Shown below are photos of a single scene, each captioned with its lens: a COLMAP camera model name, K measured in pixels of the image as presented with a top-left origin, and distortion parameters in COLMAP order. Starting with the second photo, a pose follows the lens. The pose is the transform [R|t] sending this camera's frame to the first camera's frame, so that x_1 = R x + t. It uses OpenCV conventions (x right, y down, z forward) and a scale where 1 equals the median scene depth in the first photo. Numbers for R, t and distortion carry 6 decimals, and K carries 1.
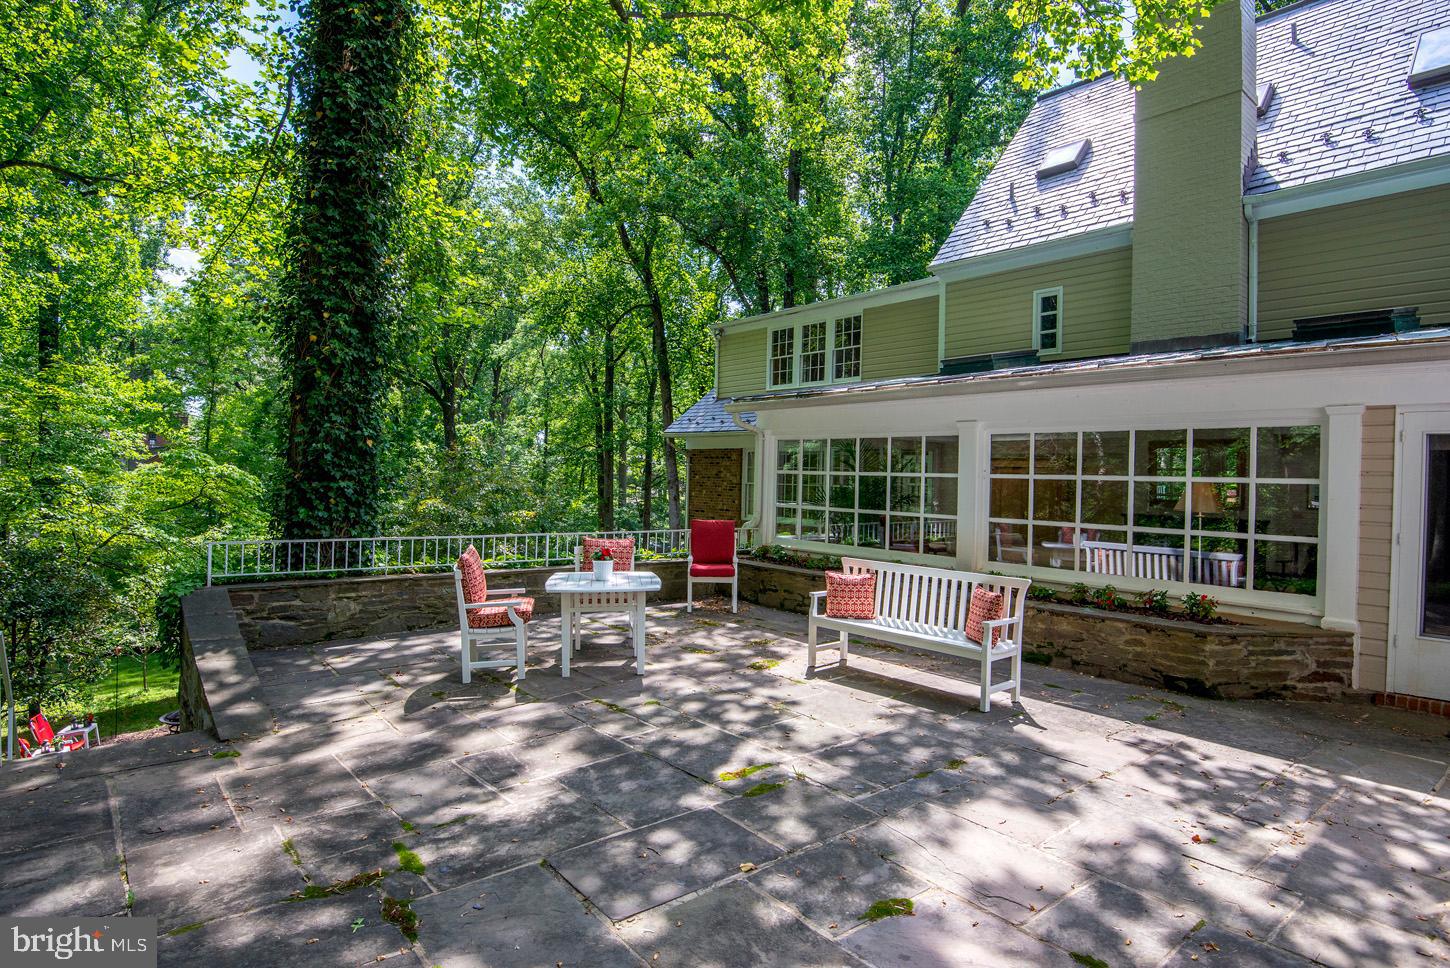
lens RADIAL K [[773.5, 0, 720.8], [0, 773.5, 479.5], [0, 0, 1]] dist [-0.030268, -0.001534]
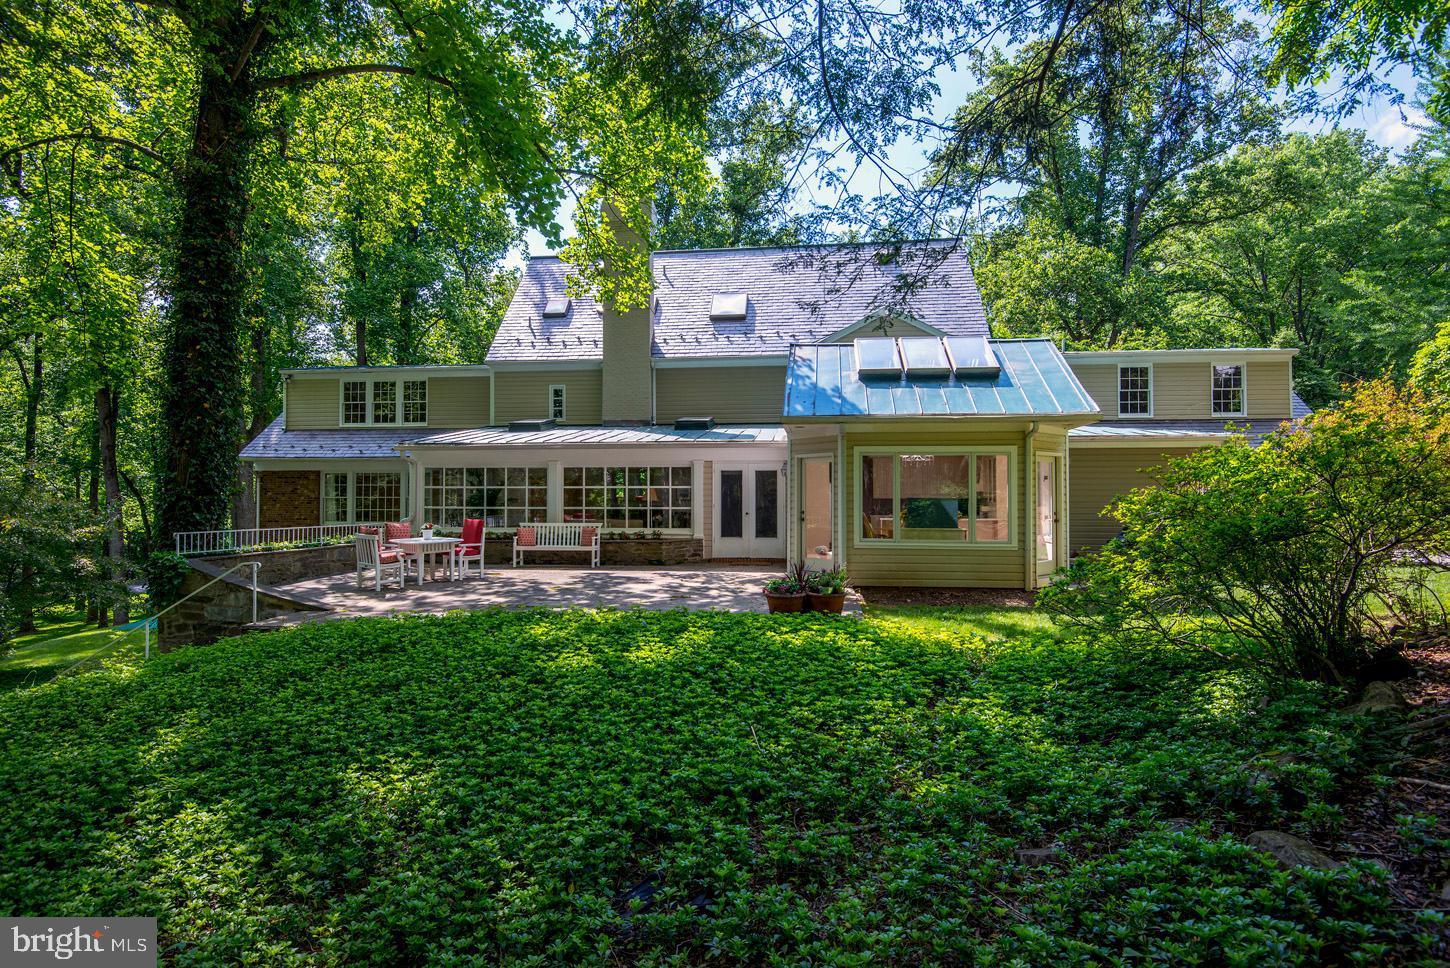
lens RADIAL K [[773.5, 0, 723.2], [0, 773.5, 486.8], [0, 0, 1]] dist [-0.030268, -0.001534]
pose [[0.705324, -0.010912, 0.708801, -0.737177], [0.019535, 0.999801, -0.004046, 0.010640], [-0.708616, 0.016700, 0.705397, -0.700580]]
